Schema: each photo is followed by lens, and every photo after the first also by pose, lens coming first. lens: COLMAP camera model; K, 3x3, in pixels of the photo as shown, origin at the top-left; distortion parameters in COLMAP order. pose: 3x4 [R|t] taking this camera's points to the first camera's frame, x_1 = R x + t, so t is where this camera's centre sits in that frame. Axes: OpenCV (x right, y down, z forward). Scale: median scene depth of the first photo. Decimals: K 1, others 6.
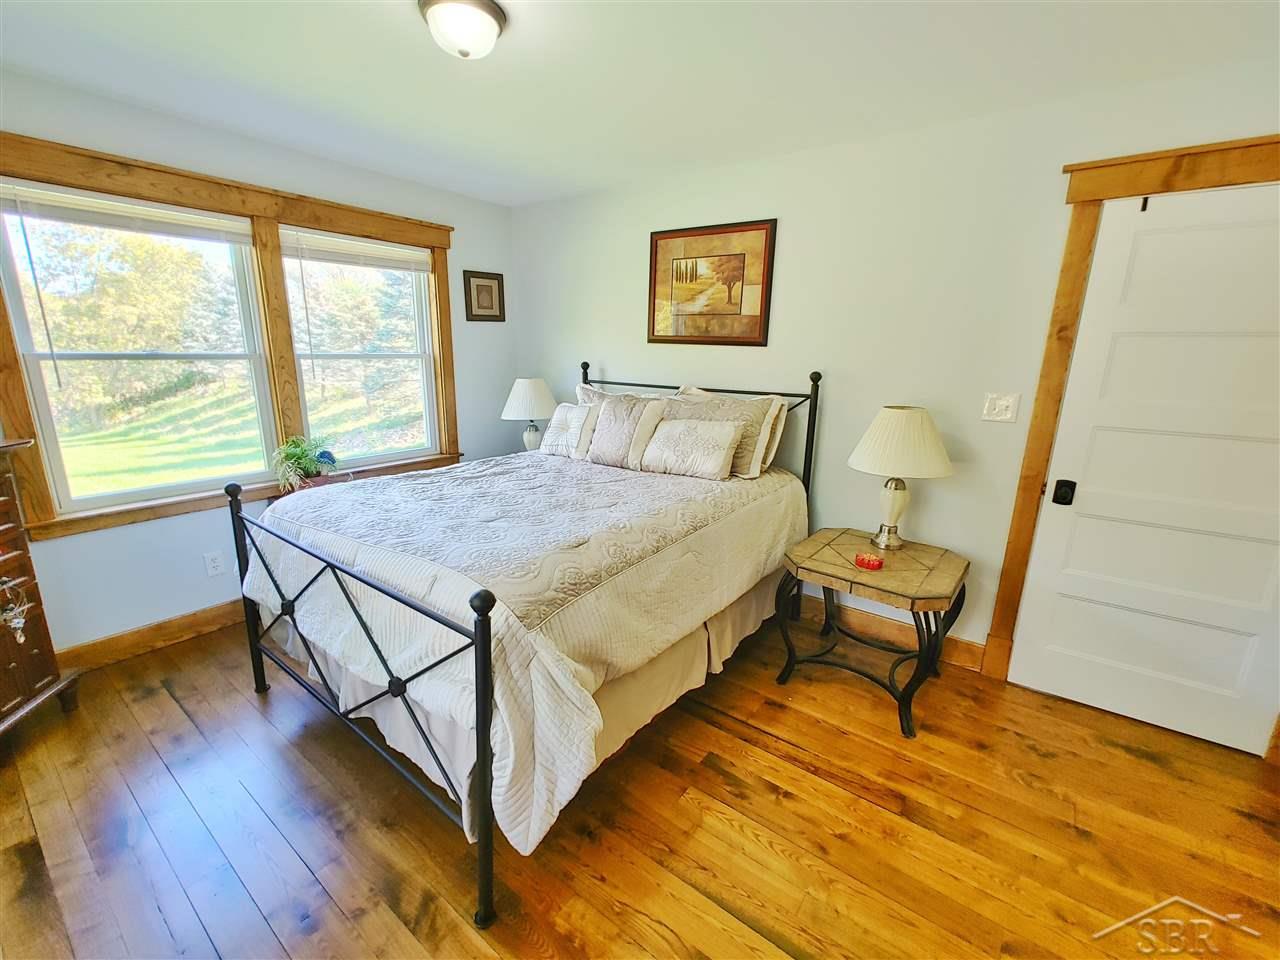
lens RADIAL K [[552.3, 0, 639.5], [0, 552.3, 480.7], [0, 0, 1]] dist [0.000765, 0.000739]
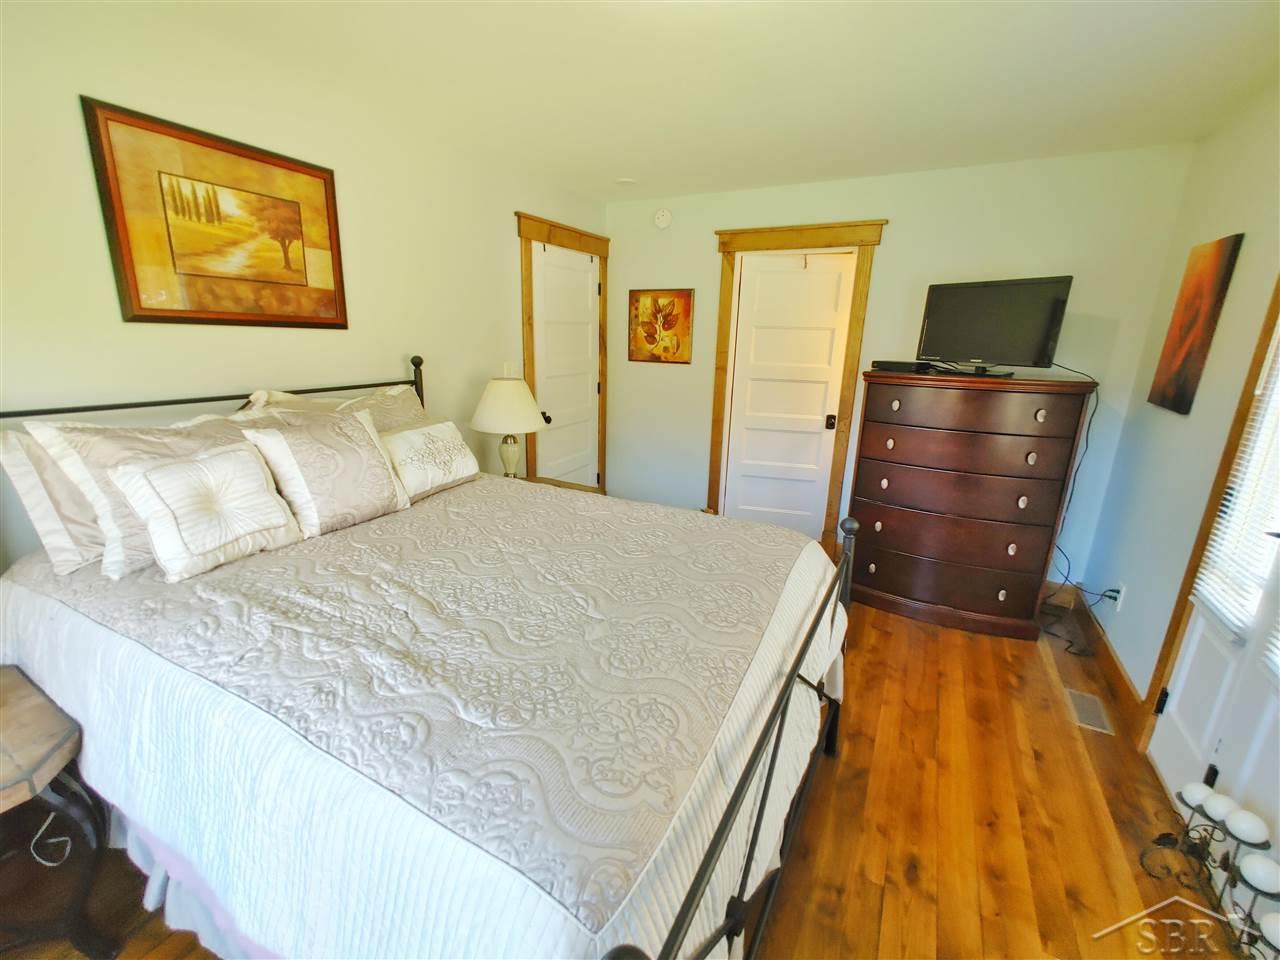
lens RADIAL K [[552.3, 0, 637.8], [0, 552.3, 481.6], [0, 0, 1]] dist [0.000765, 0.000739]
pose [[-0.156098, -0.271061, 0.949821, -0.658130], [0.219359, 0.928082, 0.300907, -0.180684], [-0.963076, 0.255323, -0.085412, 0.693564]]
